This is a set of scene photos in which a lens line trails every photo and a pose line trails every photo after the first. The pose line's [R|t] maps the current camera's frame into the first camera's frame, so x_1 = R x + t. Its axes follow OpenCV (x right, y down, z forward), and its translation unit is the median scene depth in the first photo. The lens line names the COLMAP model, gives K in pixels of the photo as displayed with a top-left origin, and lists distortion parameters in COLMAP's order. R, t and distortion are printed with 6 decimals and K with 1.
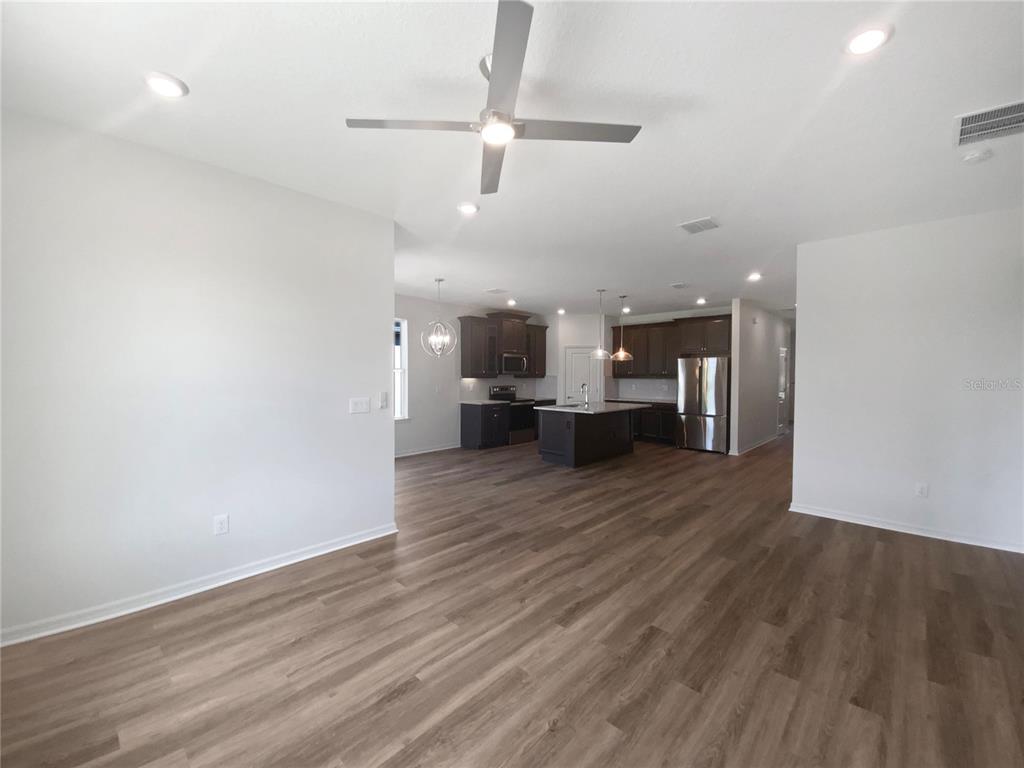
lens RADIAL K [[415.1, 0, 512.0], [0, 415.1, 384.0], [0, 0, 1]] dist [-0.000239, -0.000004]
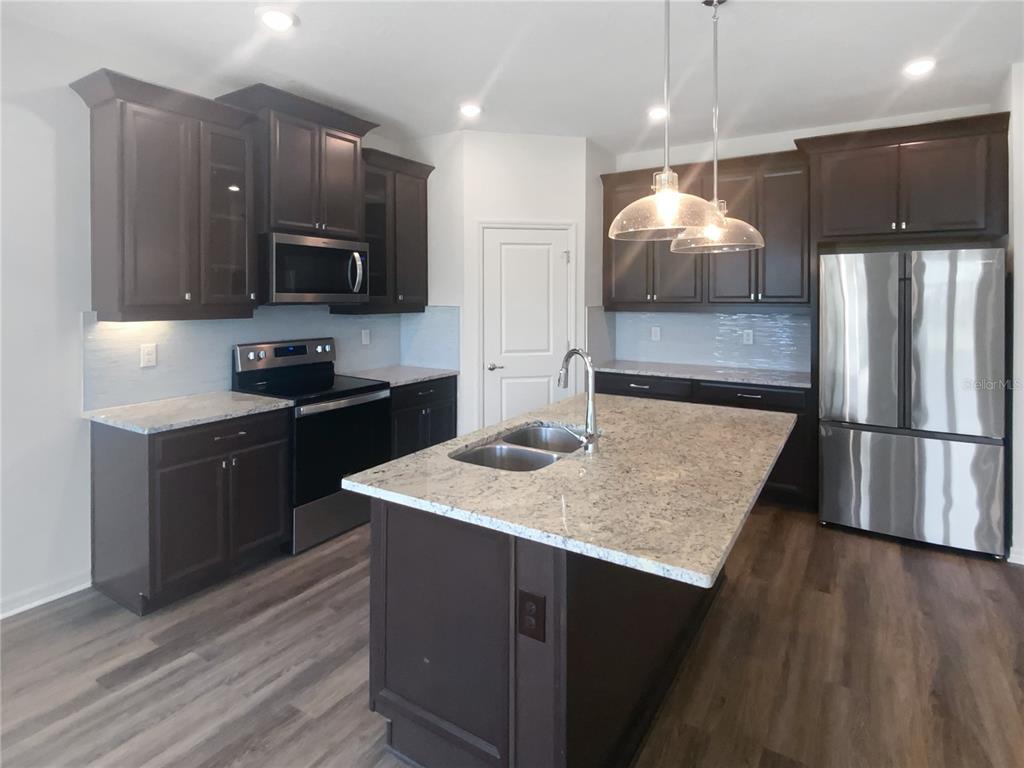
lens RADIAL K [[549.1, 0, 512.0], [0, 549.1, 384.0], [0, 0, 1]] dist [-0.003126, -0.000563]
pose [[0.980427, -0.032306, 0.194216, 0.062230], [0.005546, 0.990586, 0.136777, -0.018875], [-0.196806, -0.133022, 0.971377, 0.554324]]
